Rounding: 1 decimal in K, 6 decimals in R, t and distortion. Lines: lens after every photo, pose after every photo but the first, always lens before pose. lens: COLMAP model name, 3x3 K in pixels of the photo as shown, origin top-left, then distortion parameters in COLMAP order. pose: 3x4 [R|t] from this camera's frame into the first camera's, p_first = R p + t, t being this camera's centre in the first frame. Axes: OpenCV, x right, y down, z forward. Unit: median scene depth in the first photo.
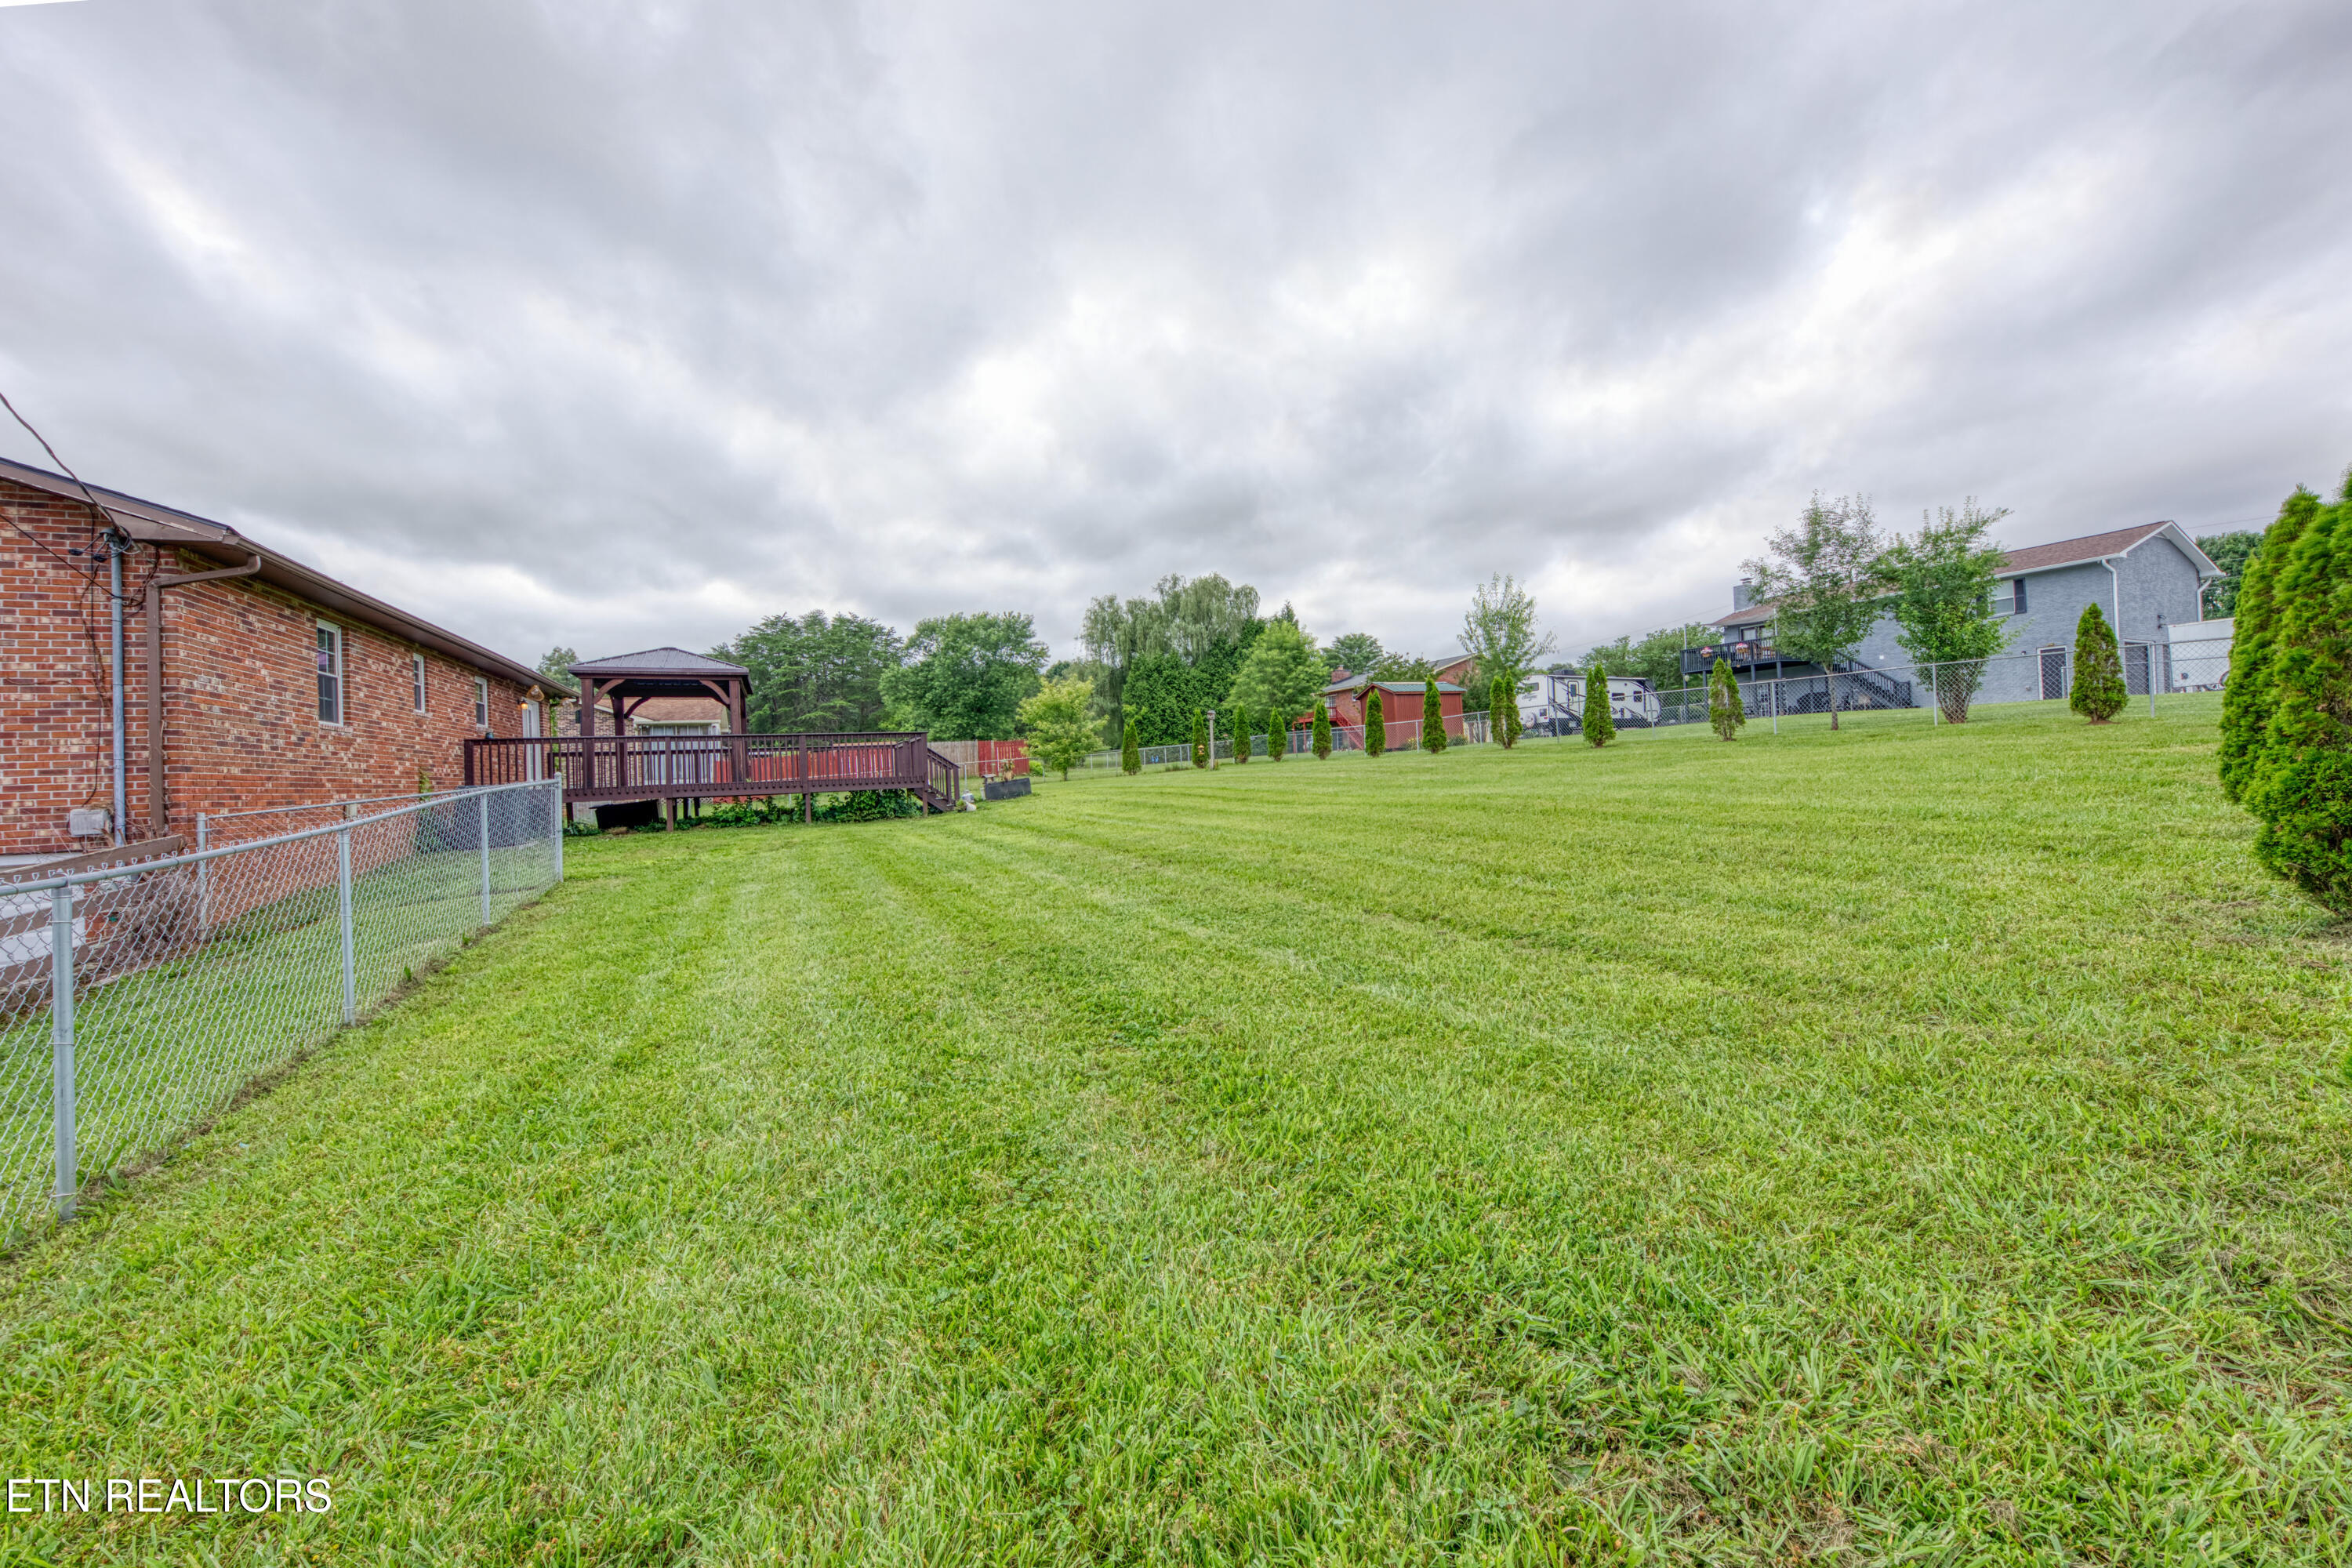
lens RADIAL K [[898.9, 0, 1167.7], [0, 898.9, 752.6], [0, 0, 1]] dist [-0.008167, -0.000192]
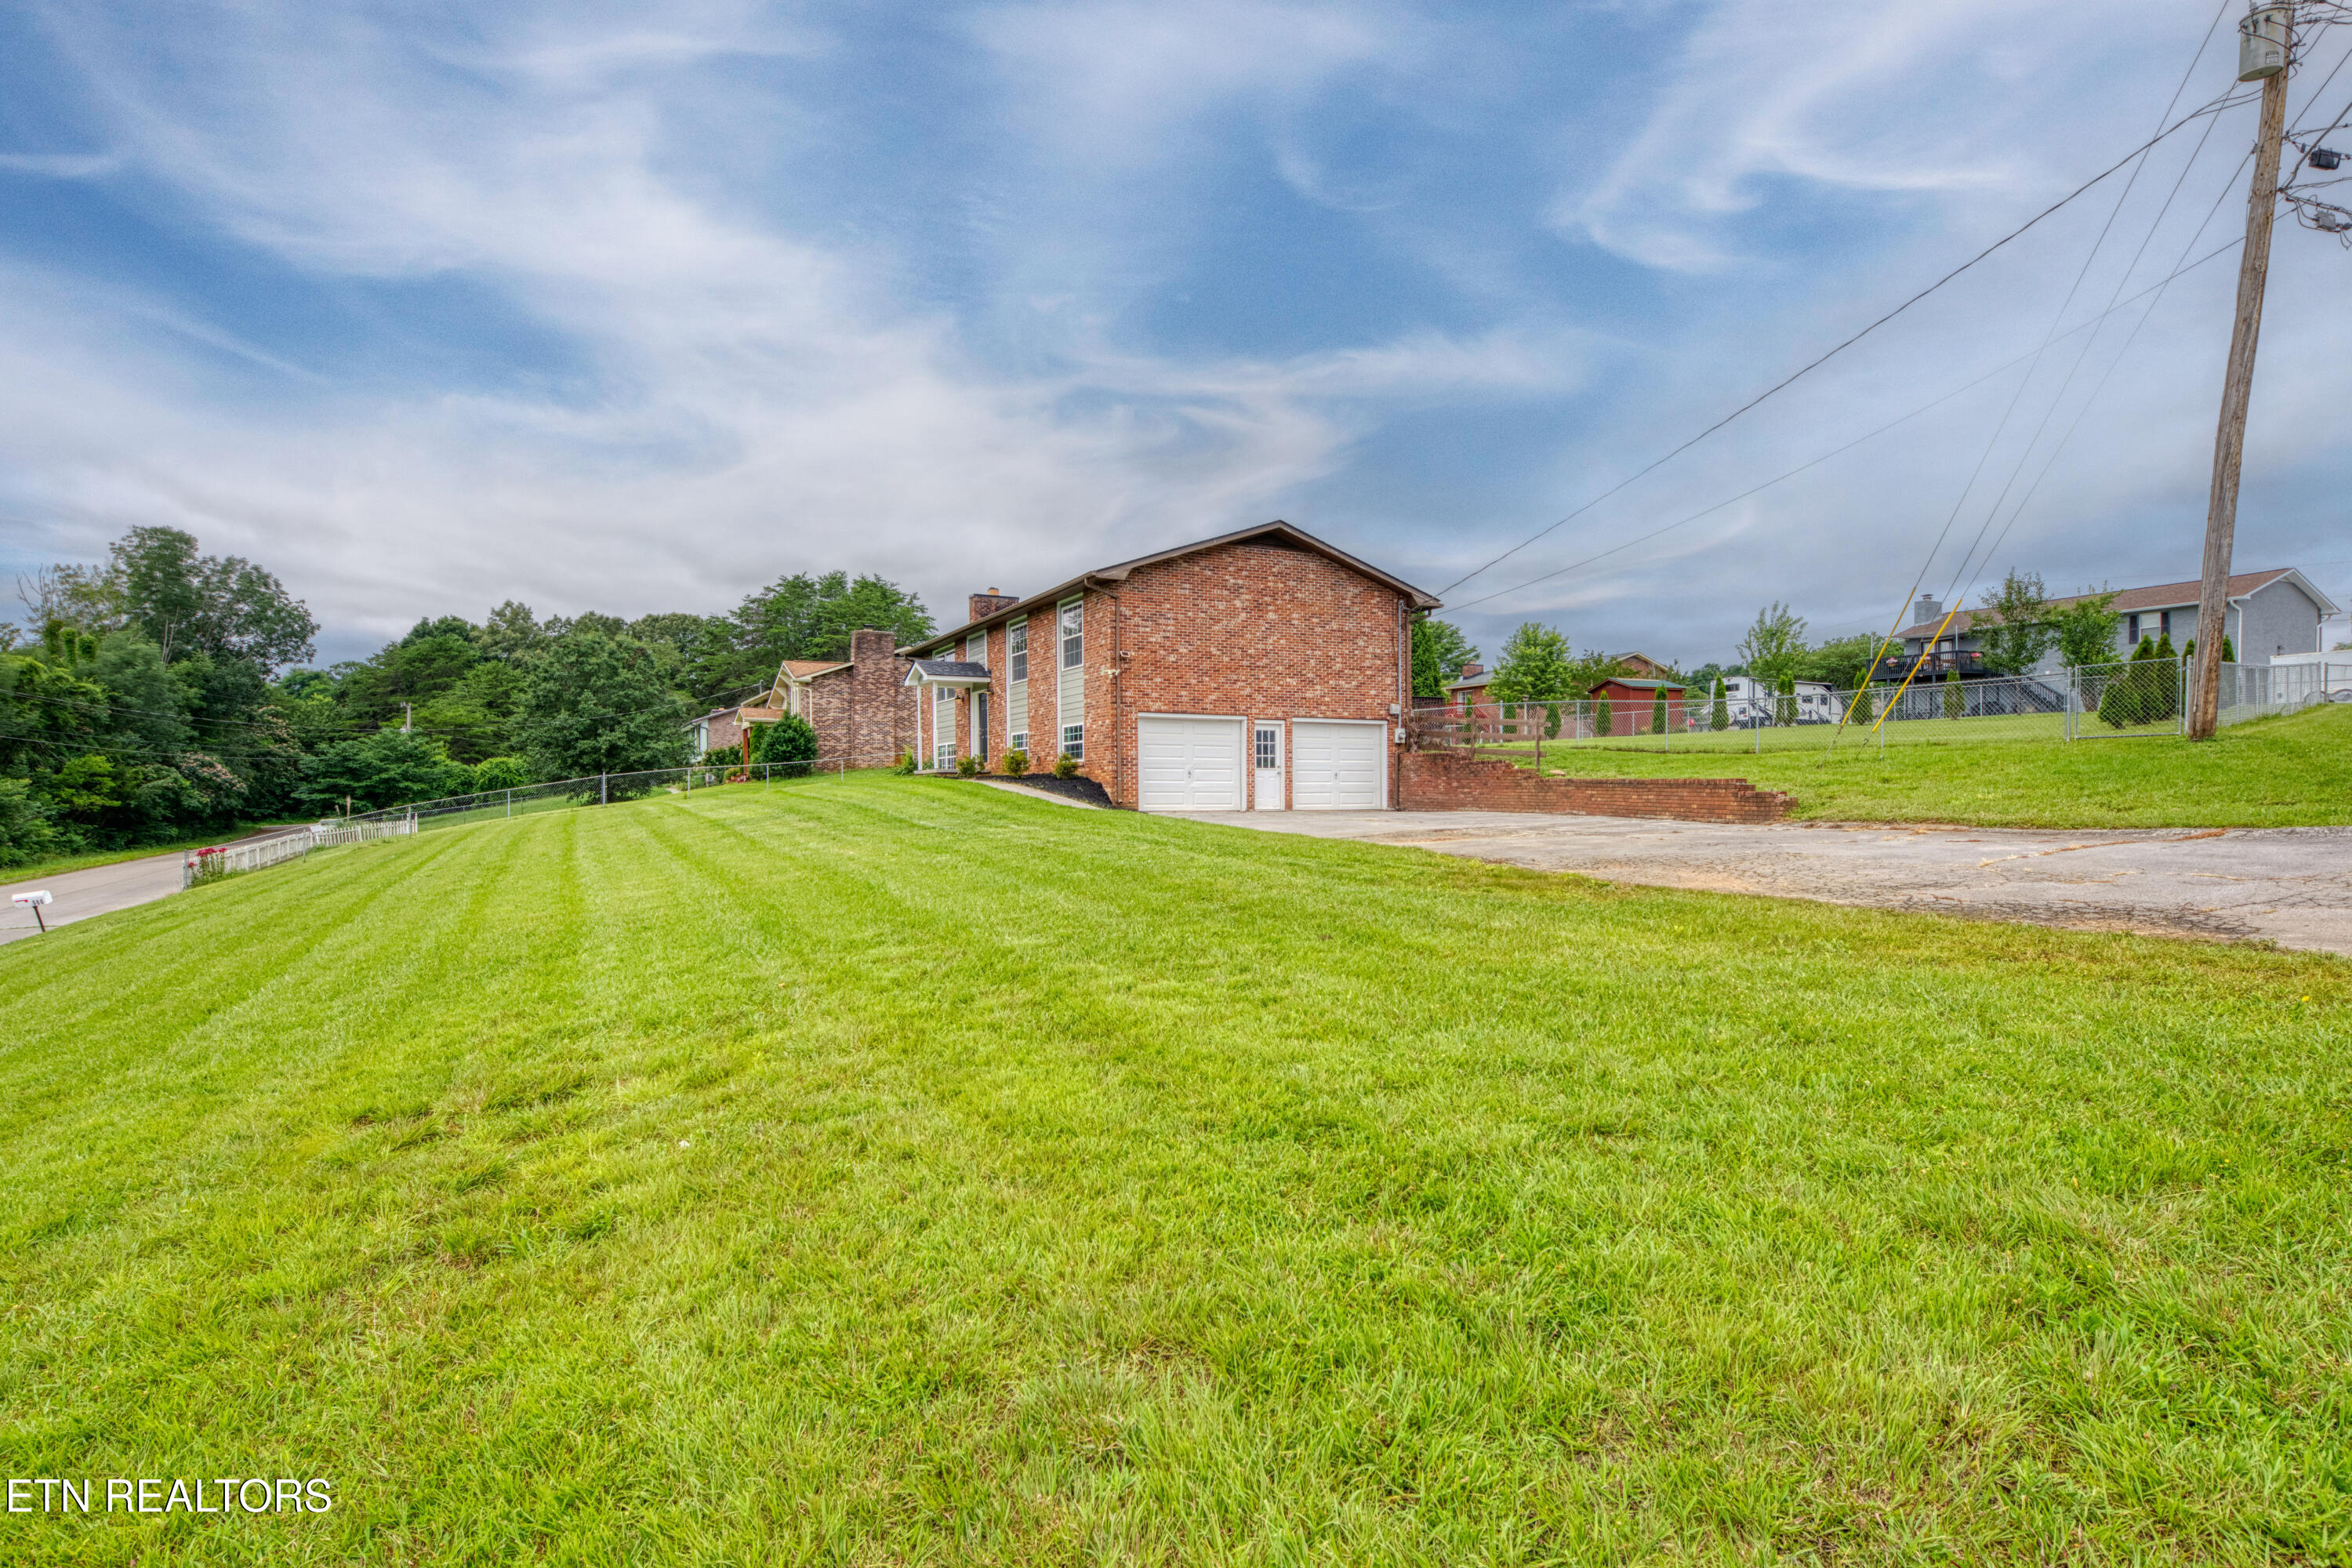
lens RADIAL K [[1162.6, 0, 1172.5], [0, 1162.6, 777.1], [0, 0, 1]] dist [0.017403, 0.001436]
pose [[0.998696, 0.034704, 0.037438, -0.834068], [-0.035173, 0.999310, 0.011946, 0.110390], [-0.036997, -0.013248, 0.999228, -1.040104]]
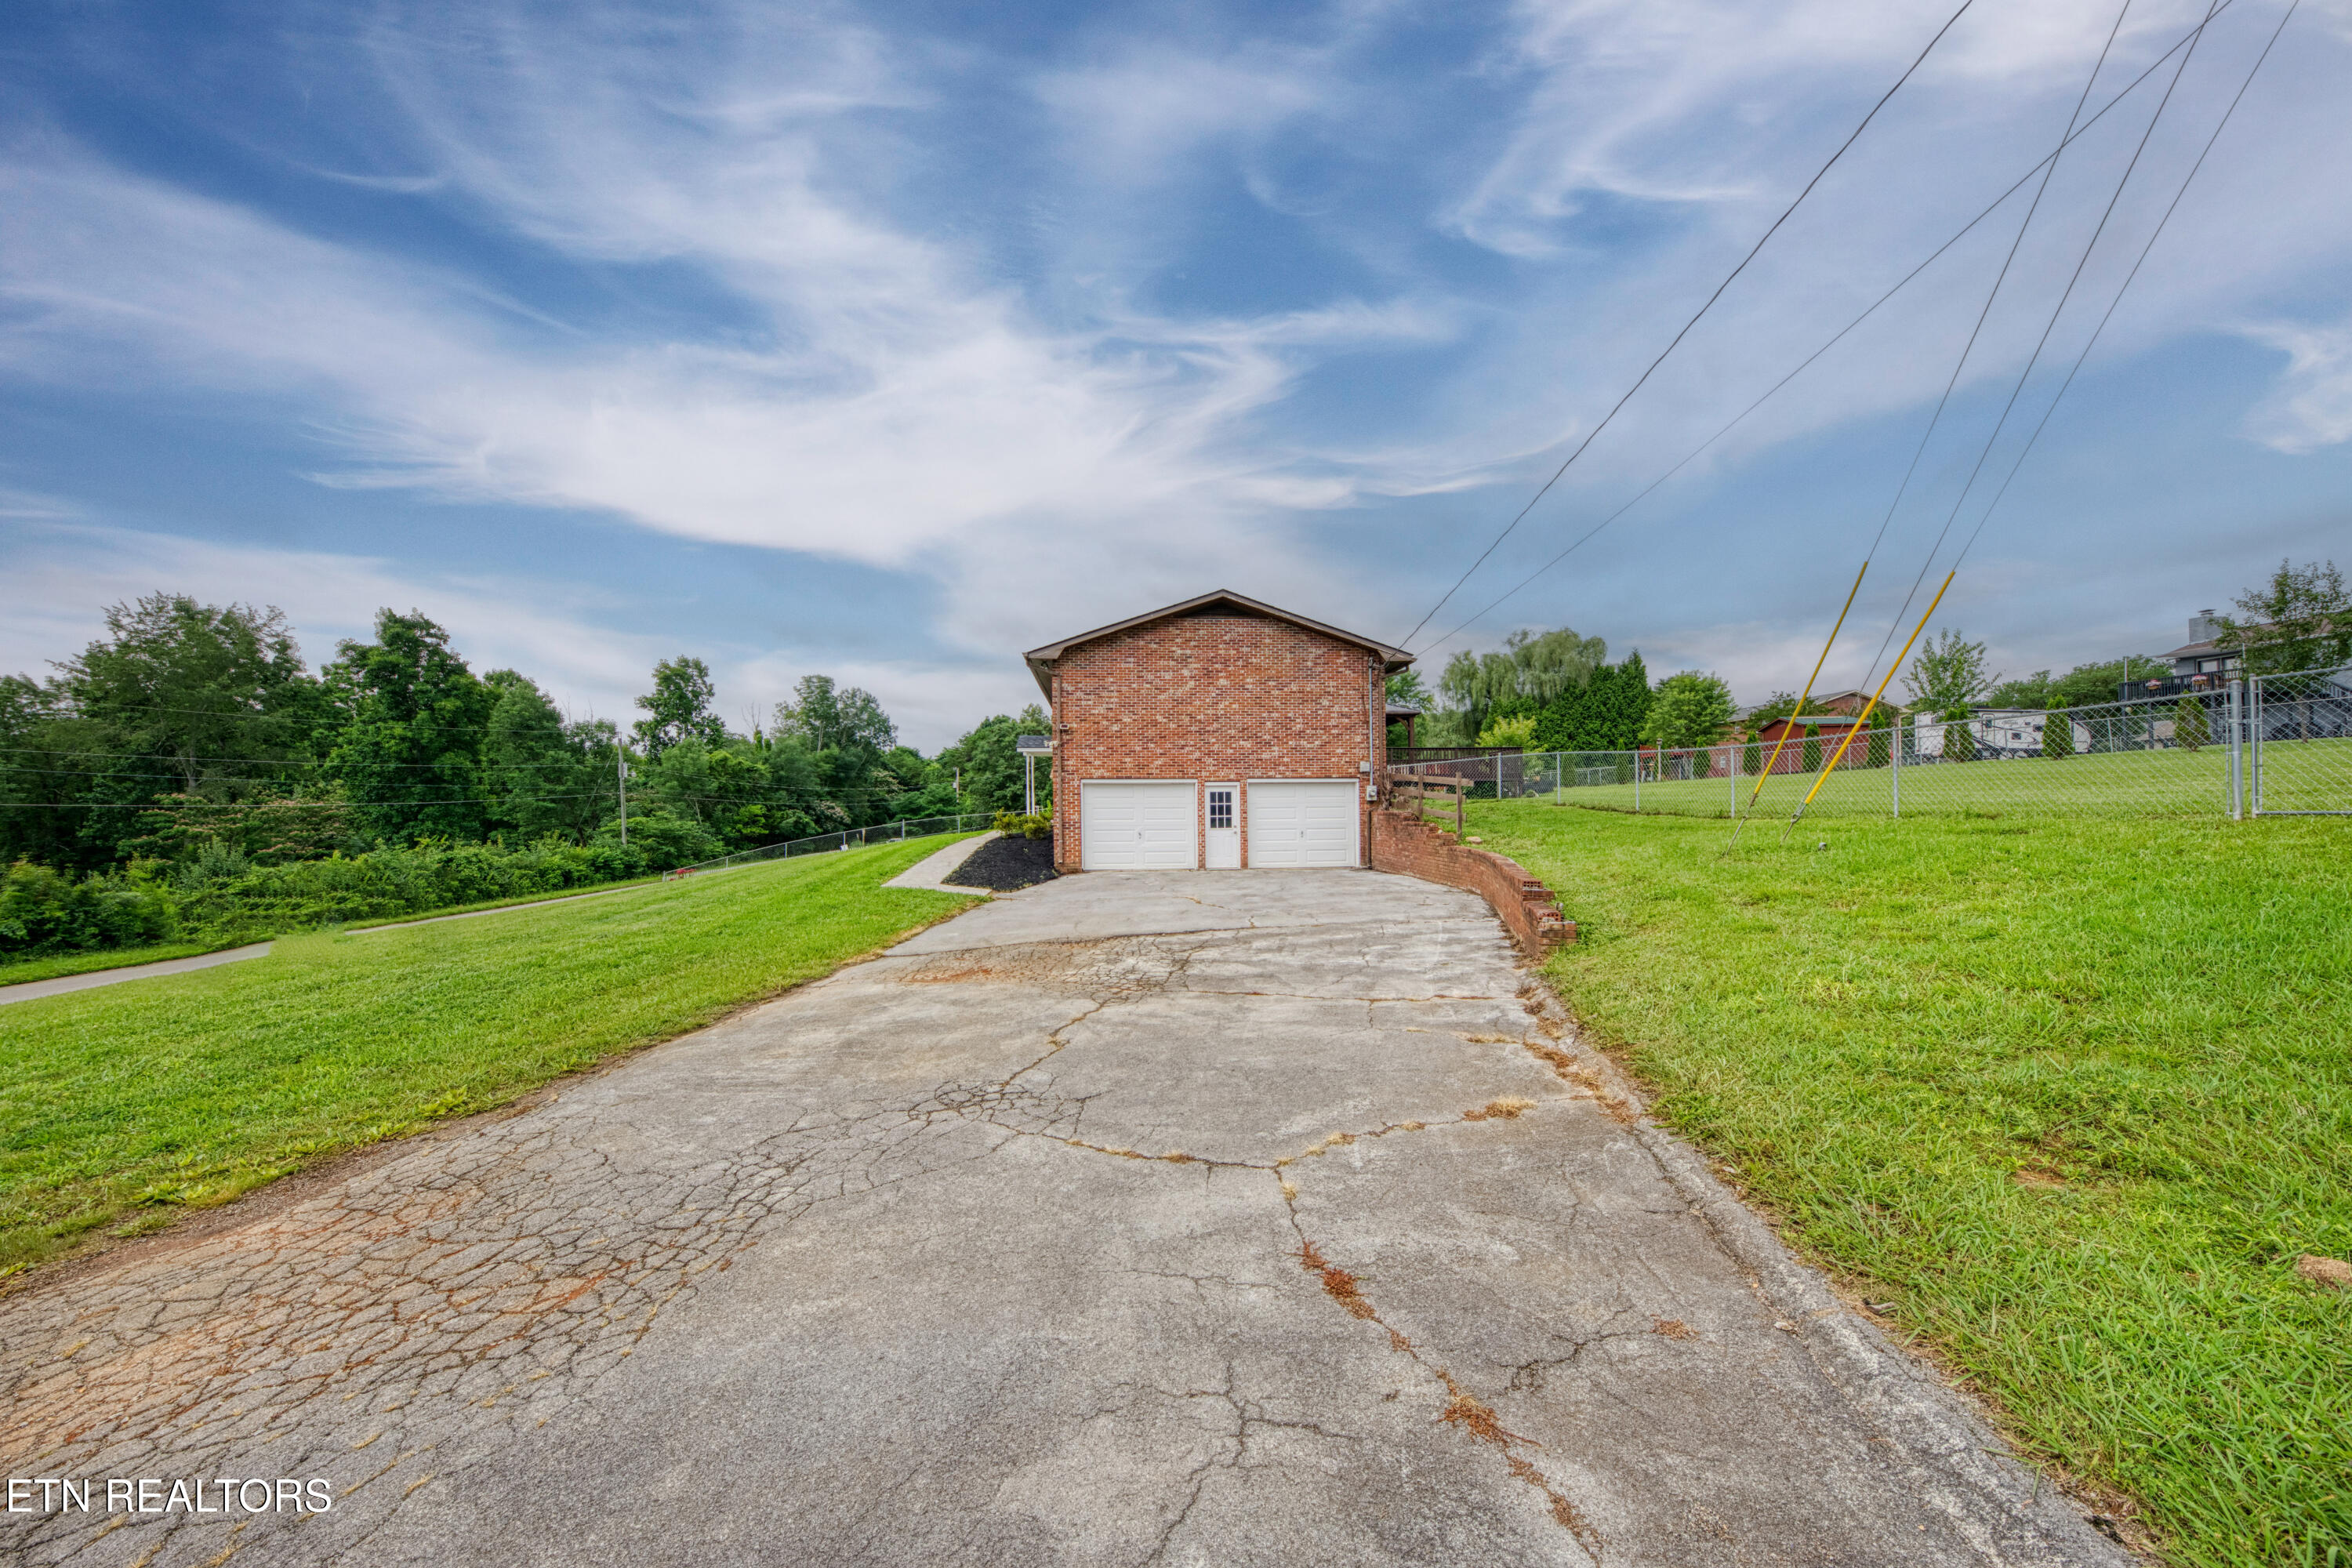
lens RADIAL K [[785.0, 0, 1179.5], [0, 785.0, 793.4], [0, 0, 1]] dist [0.001038, -0.000819]
pose [[0.942379, 0.018389, -0.334041, -0.392672], [-0.016080, 0.999824, 0.009675, 0.060582], [0.334161, -0.003746, 0.942509, -0.595786]]
